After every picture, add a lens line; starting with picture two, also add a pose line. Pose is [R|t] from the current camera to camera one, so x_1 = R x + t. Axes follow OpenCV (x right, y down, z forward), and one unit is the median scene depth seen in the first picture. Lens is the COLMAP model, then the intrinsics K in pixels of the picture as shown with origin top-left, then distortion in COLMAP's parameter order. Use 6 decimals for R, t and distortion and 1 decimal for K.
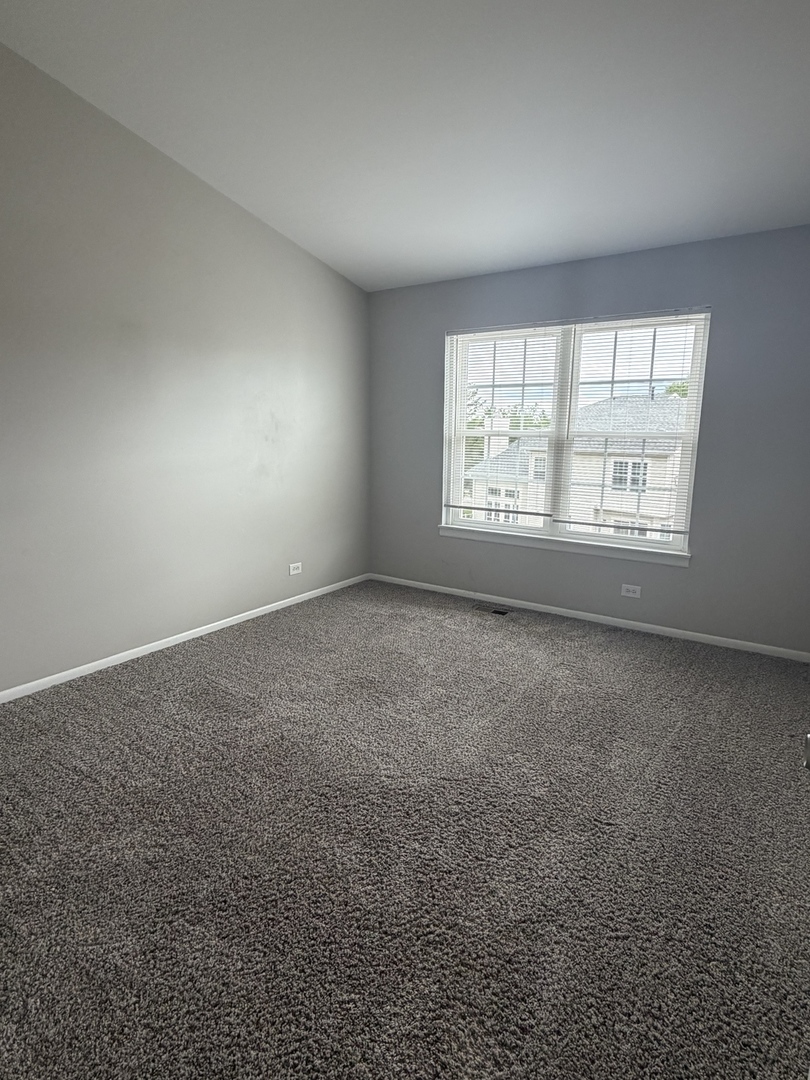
lens RADIAL K [[574.8, 0, 405.0], [0, 574.8, 540.0], [0, 0, 1]] dist [0.000692, 0.001486]
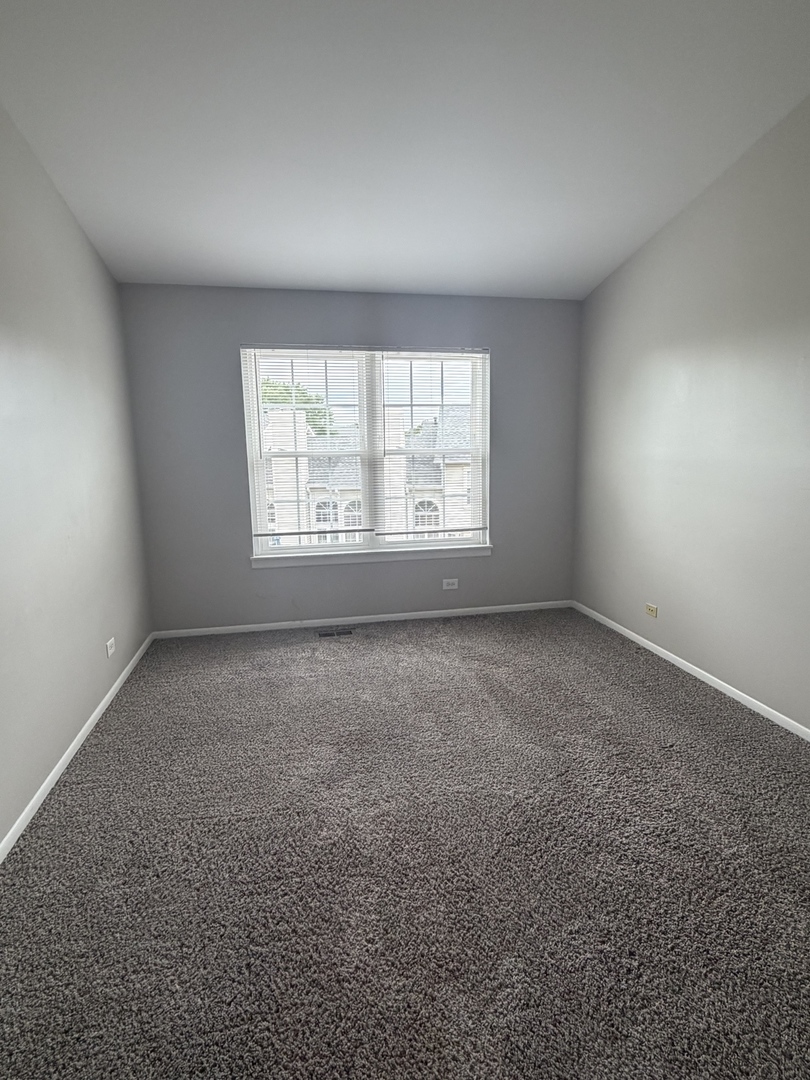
lens RADIAL K [[574.8, 0, 405.0], [0, 574.8, 540.0], [0, 0, 1]] dist [0.000692, 0.001486]
pose [[0.697458, -0.144799, 0.701845, -0.454006], [0.155998, 0.986565, 0.048517, -0.067306], [-0.699441, 0.075648, 0.710676, 0.215906]]
